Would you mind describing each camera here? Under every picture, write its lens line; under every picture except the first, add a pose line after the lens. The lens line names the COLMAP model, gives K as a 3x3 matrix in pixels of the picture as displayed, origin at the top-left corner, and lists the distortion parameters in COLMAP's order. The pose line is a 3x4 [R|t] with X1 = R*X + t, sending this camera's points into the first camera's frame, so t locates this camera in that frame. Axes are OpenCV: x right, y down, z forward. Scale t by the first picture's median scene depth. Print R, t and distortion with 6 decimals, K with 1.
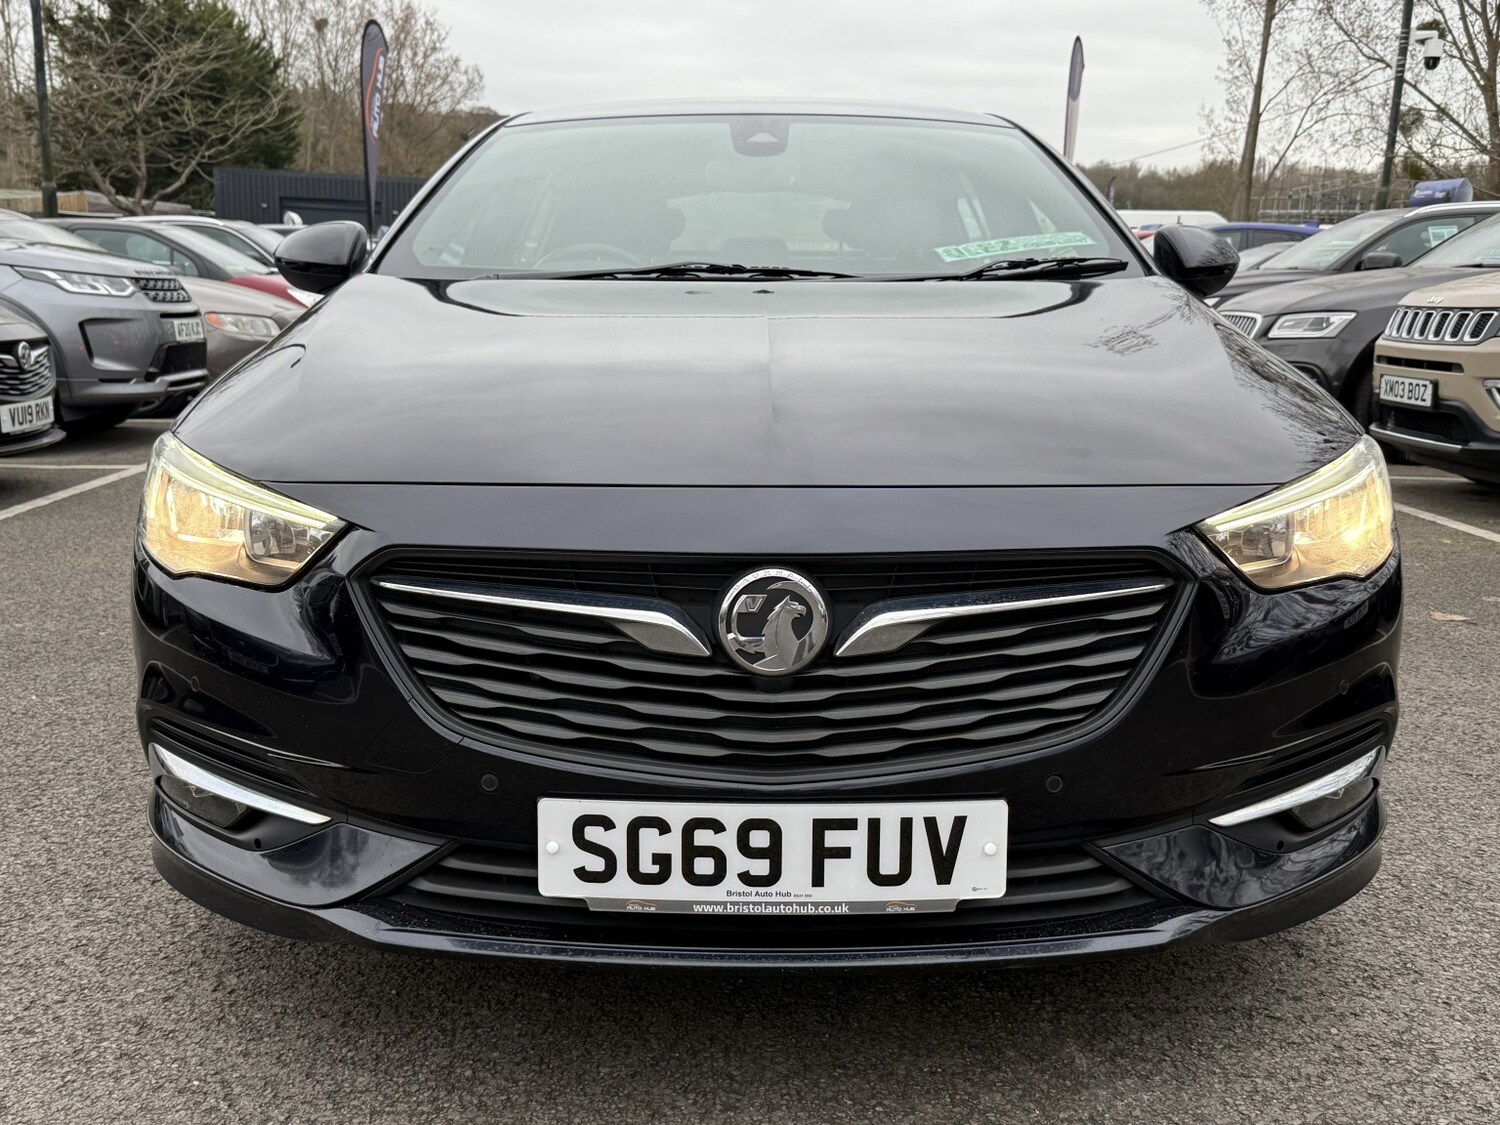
lens RADIAL K [[1505.1, 0, 725.7], [0, 1505.1, 566.2], [0, 0, 1]] dist [0.122436, -0.270057]
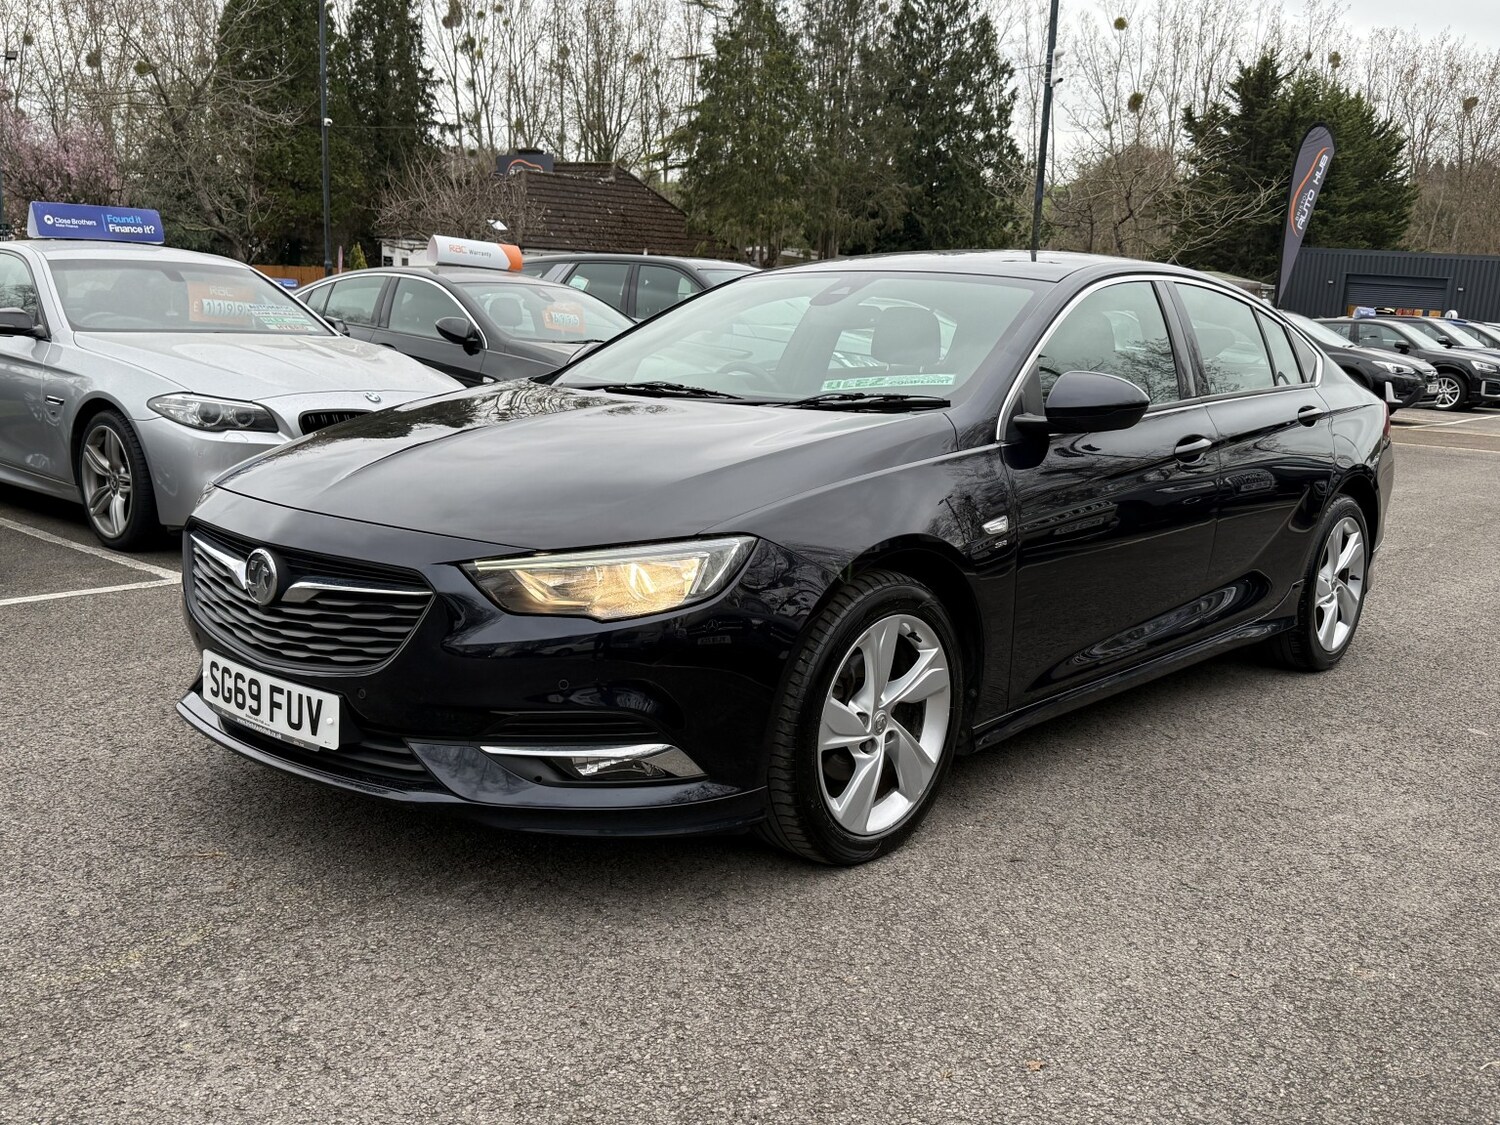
lens RADIAL K [[1391.4, 0, 750.0], [0, 1391.4, 562.5], [0, 0, 1]] dist [0.113098, -0.200201]
pose [[0.758445, 0.139018, -0.636737, 1.510554], [-0.159961, 0.986809, 0.024912, -0.115441], [0.631801, 0.082959, 0.770678, 0.008966]]
